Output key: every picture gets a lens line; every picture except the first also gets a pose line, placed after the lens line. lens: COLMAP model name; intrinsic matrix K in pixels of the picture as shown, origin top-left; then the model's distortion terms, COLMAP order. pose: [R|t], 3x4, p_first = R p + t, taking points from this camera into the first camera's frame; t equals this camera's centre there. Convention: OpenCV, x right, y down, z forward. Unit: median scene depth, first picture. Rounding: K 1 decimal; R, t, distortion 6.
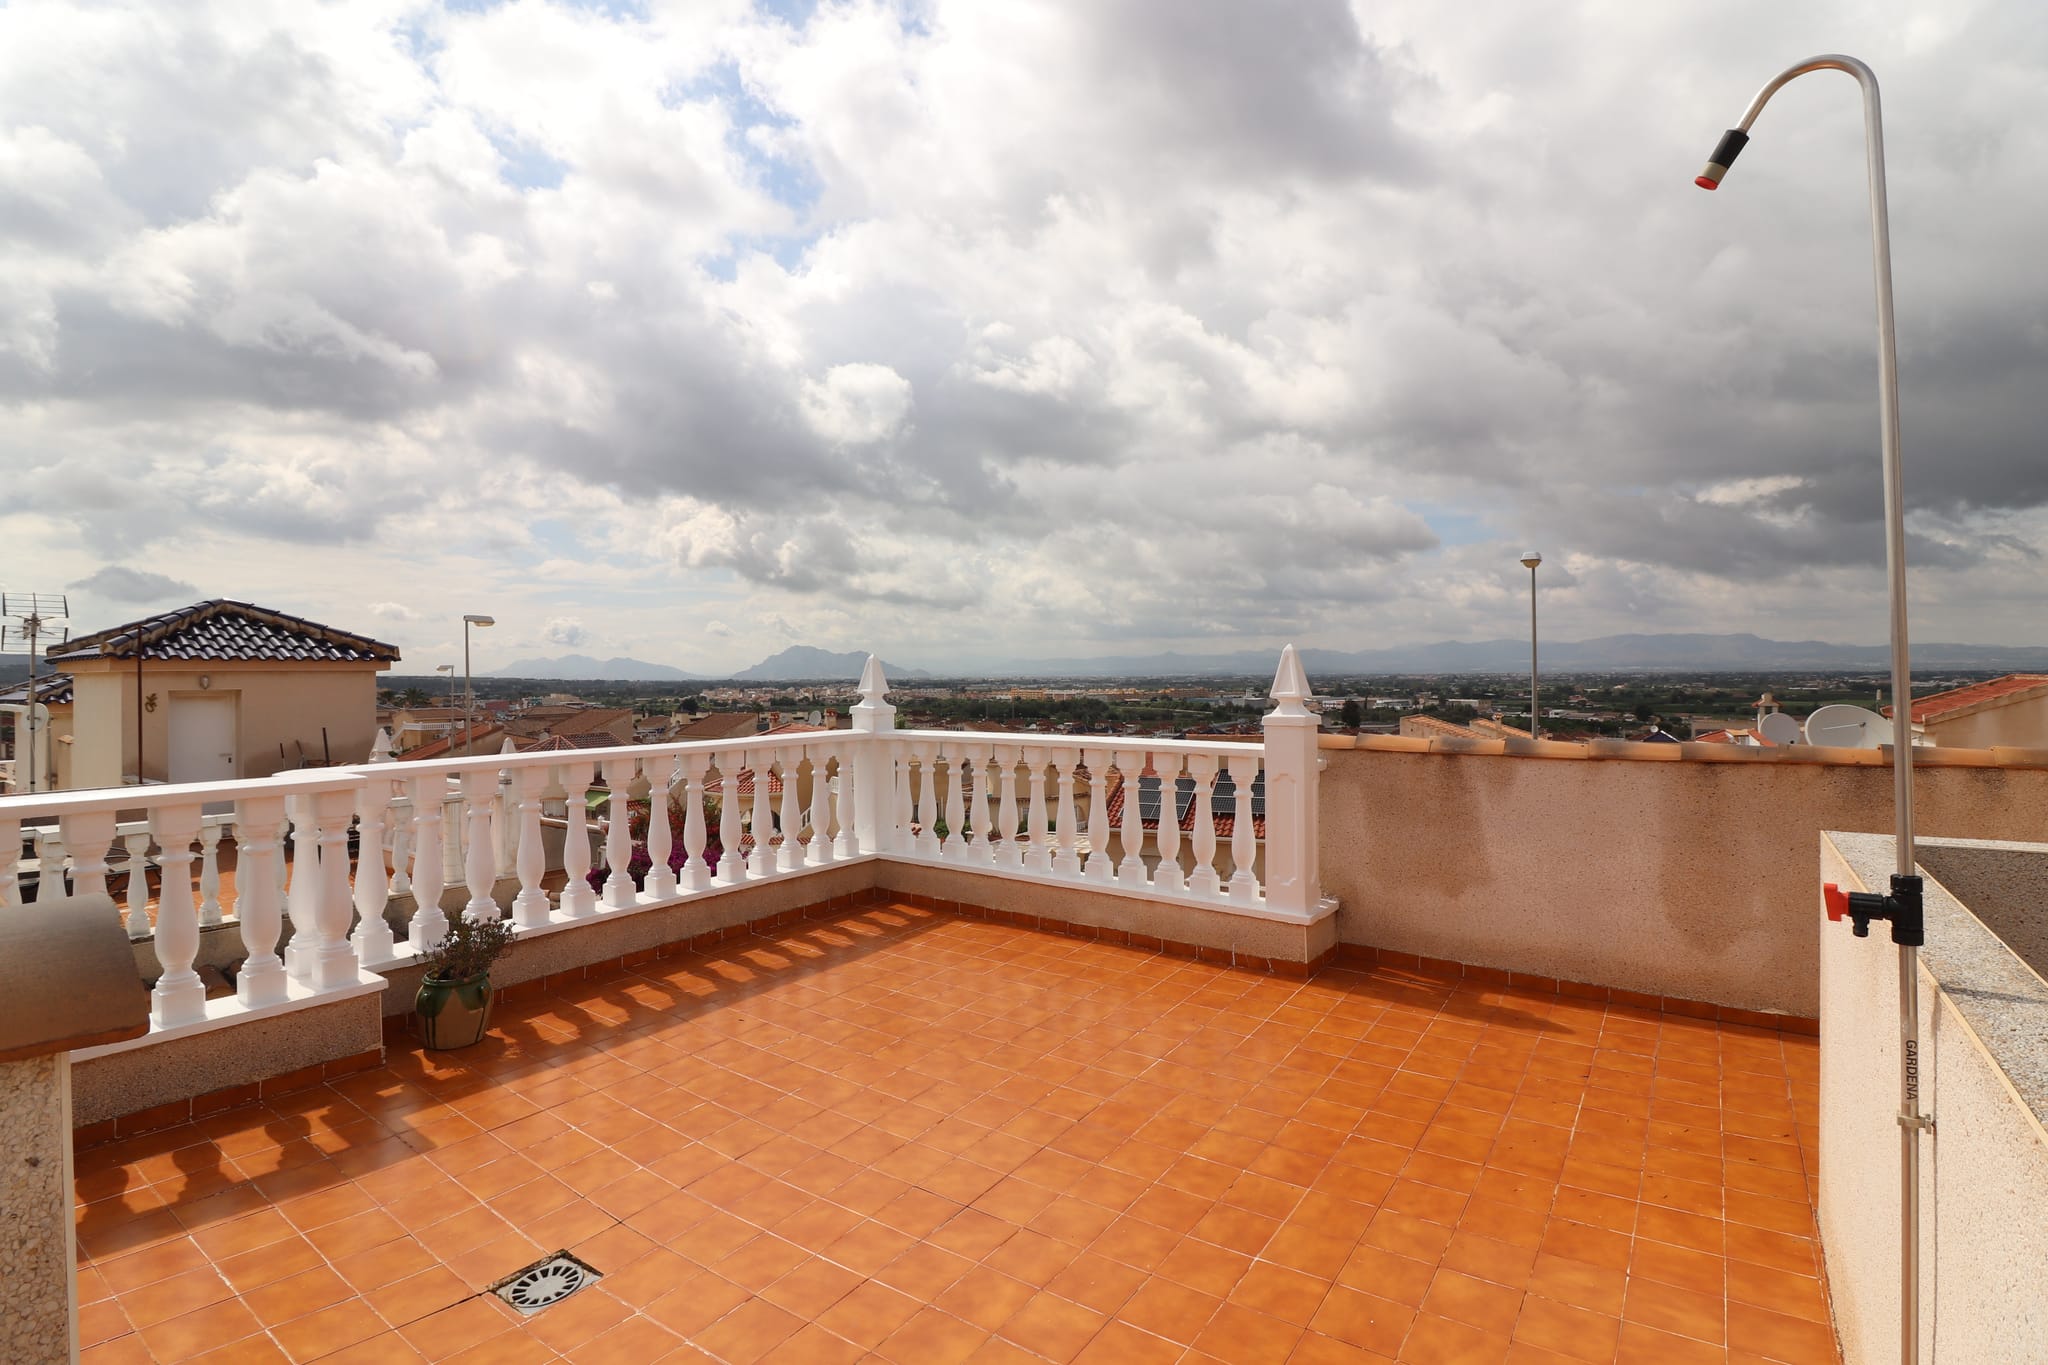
lens RADIAL K [[968.8, 0, 1022.0], [0, 968.8, 673.7], [0, 0, 1]] dist [-0.002038, -0.008819]
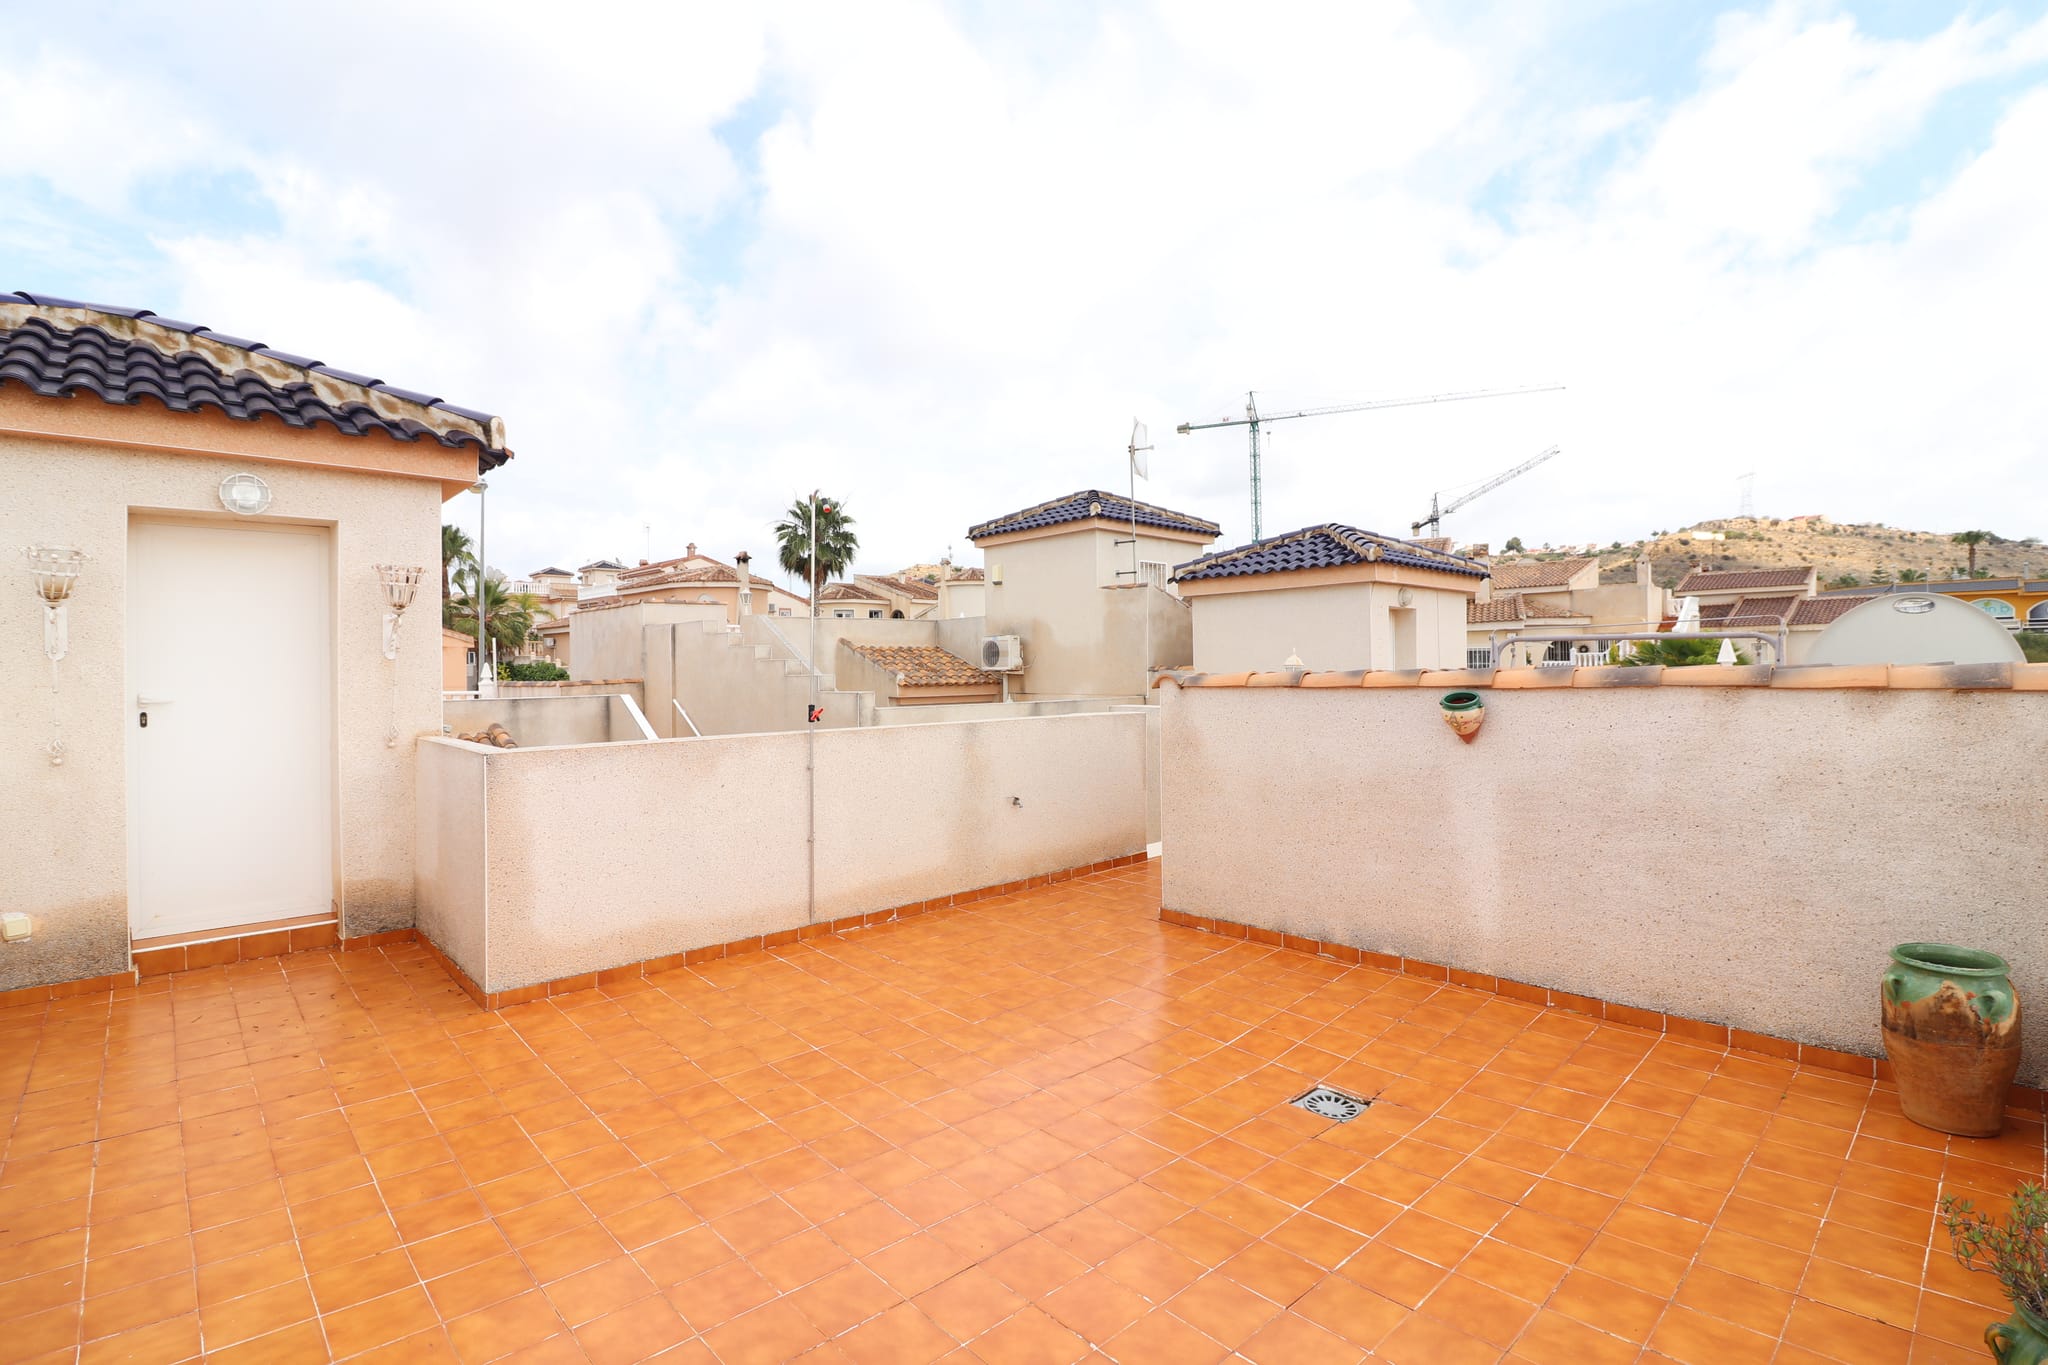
lens RADIAL K [[968.8, 0, 1024.1], [0, 968.8, 671.9], [0, 0, 1]] dist [-0.002038, -0.008819]
pose [[-0.980241, 0.021907, 0.196591, -0.313236], [0.022843, 0.999736, 0.002496, 0.037885], [-0.196484, 0.006937, -0.980482, 2.047822]]
